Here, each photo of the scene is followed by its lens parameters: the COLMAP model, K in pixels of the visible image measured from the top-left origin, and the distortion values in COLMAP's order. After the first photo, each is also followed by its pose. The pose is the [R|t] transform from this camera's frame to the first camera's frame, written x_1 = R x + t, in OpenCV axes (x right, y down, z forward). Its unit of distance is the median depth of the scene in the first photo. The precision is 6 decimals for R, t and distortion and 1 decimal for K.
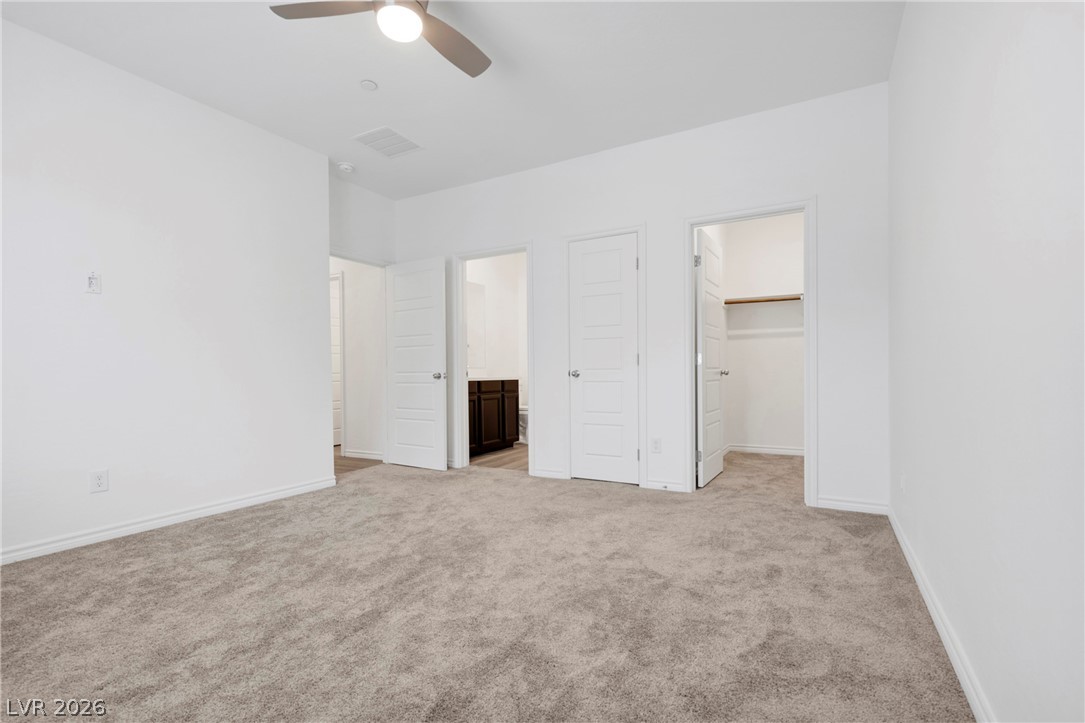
lens RADIAL K [[500.9, 0, 542.9], [0, 500.9, 367.6], [0, 0, 1]] dist [0.014229, -0.000364]
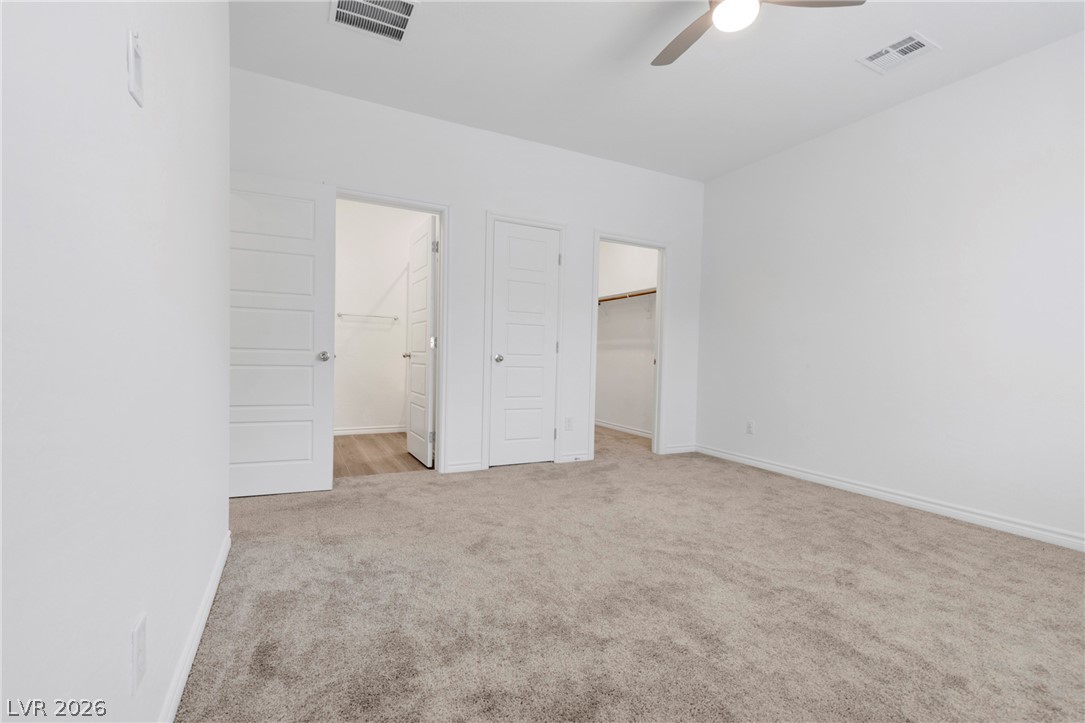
lens RADIAL K [[500.9, 0, 545.1], [0, 500.9, 361.1], [0, 0, 1]] dist [0.014229, -0.000364]
pose [[0.547830, 0.018354, 0.836388, -0.758193], [-0.040625, 0.999163, 0.004683, 0.010691], [-0.835603, -0.036544, 0.548117, 0.433039]]
